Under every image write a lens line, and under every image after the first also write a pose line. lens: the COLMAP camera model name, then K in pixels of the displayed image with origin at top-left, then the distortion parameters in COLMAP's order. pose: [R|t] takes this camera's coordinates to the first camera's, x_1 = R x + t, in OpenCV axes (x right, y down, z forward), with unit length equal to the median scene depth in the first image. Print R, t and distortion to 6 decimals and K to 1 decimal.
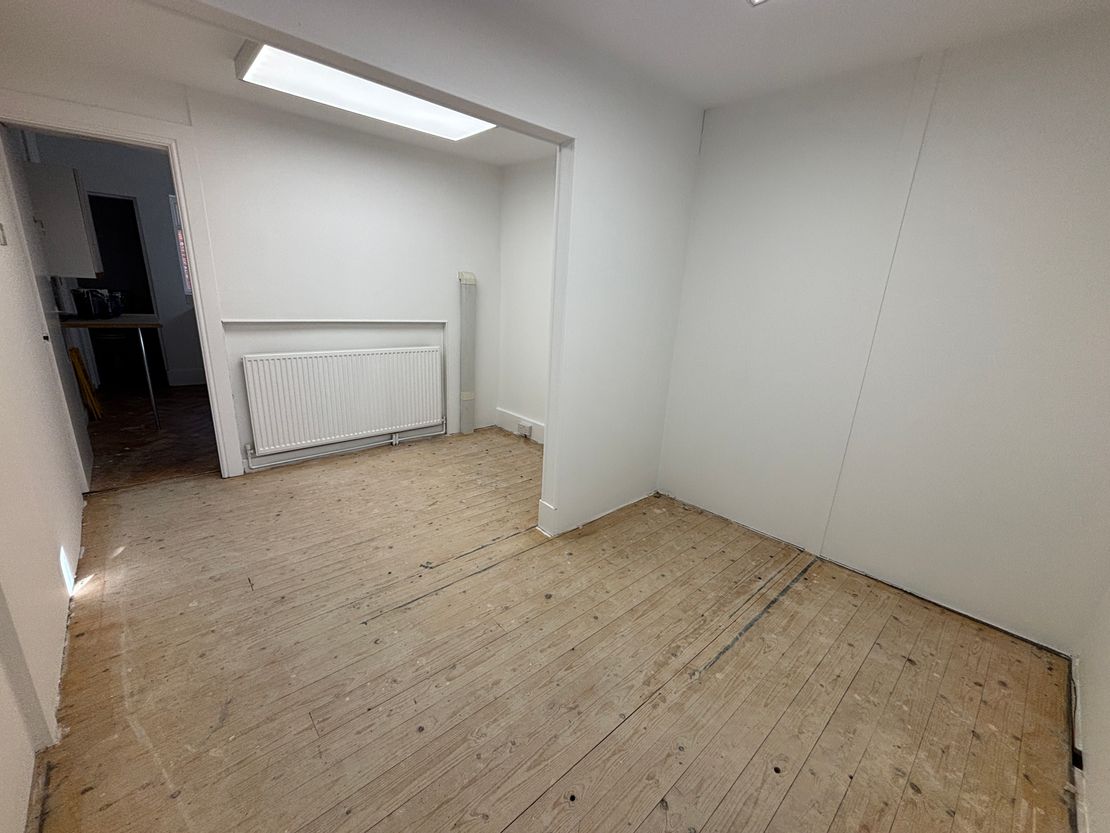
lens RADIAL K [[448.3, 0, 554.2], [0, 448.3, 418.7], [0, 0, 1]] dist [0.013932, 0.000040]
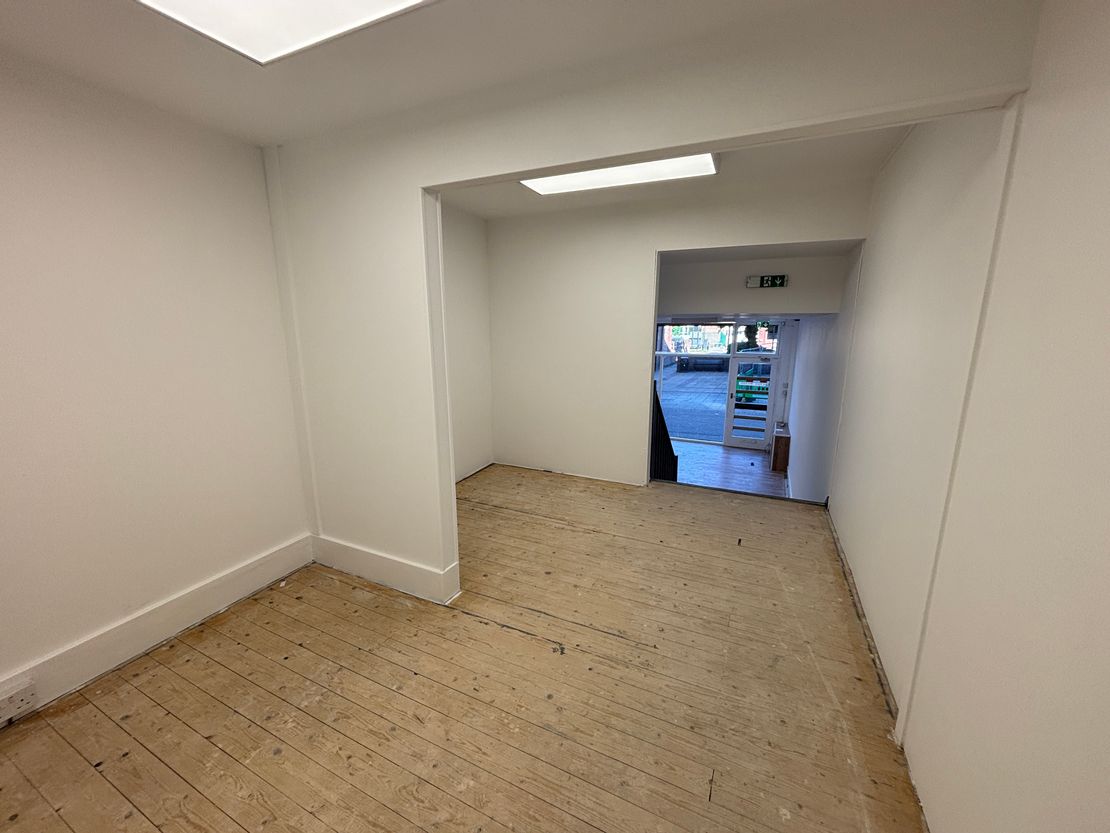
lens RADIAL K [[448.3, 0, 553.5], [0, 448.3, 413.6], [0, 0, 1]] dist [0.013932, 0.000040]
pose [[-0.373220, -0.233062, 0.897992, -1.100414], [0.247524, 0.907831, 0.338491, -0.457823], [-0.894113, 0.348605, -0.281132, 1.244448]]
